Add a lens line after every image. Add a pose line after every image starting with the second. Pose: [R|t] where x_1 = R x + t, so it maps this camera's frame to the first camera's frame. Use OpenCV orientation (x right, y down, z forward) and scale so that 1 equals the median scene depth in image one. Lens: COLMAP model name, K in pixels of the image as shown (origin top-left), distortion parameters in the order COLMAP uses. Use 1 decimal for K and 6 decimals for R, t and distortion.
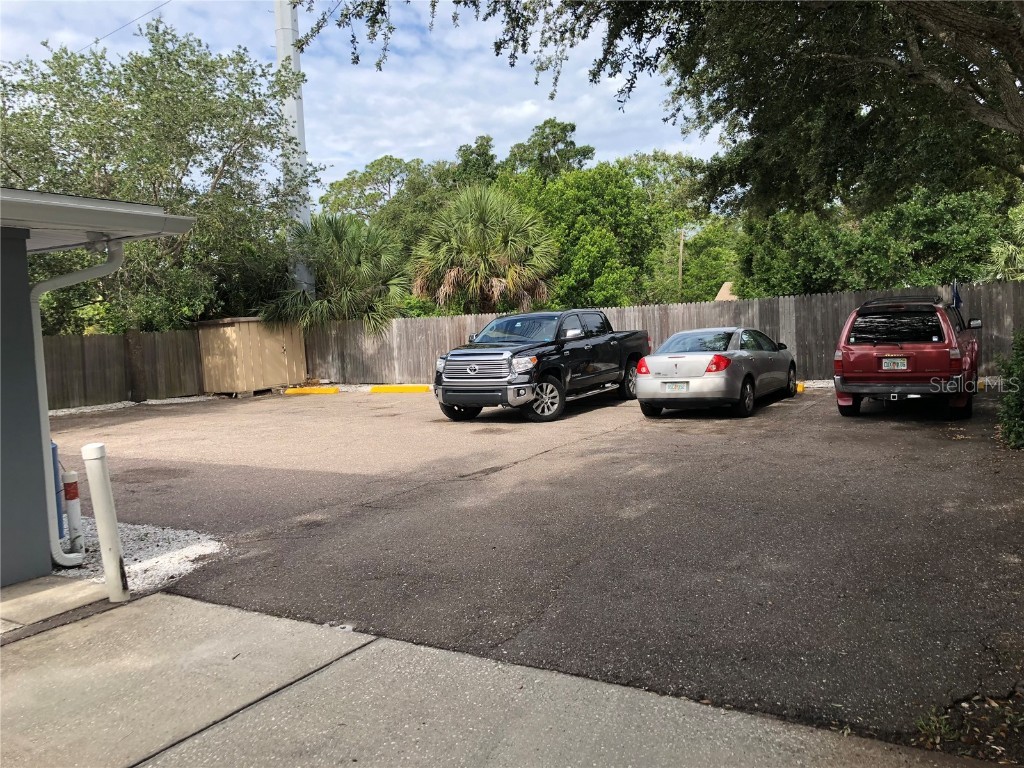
lens RADIAL K [[860.9, 0, 512.0], [0, 860.9, 384.0], [0, 0, 1]] dist [0.029274, -0.001152]
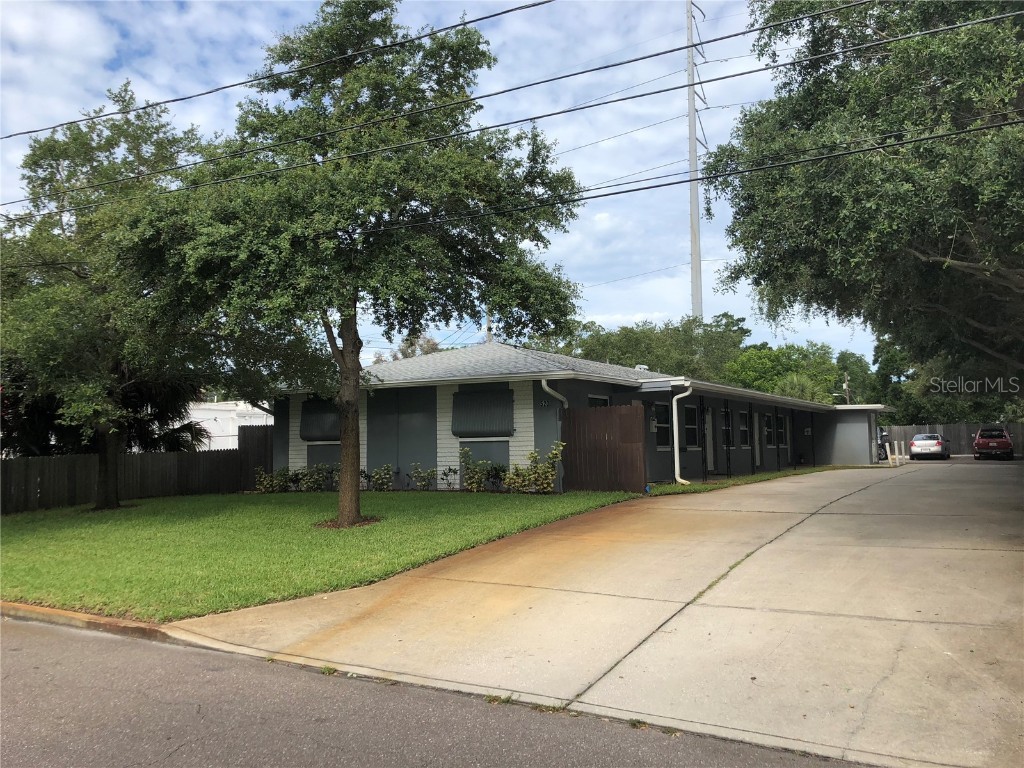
lens RADIAL K [[860.2, 0, 534.6], [0, 860.2, 387.8], [0, 0, 1]] dist [0.076806, -0.004264]
pose [[0.998806, 0.037283, 0.031575, -1.383916], [-0.032740, 0.990463, -0.133836, 0.257398], [-0.036264, 0.132642, 0.990500, -2.257938]]
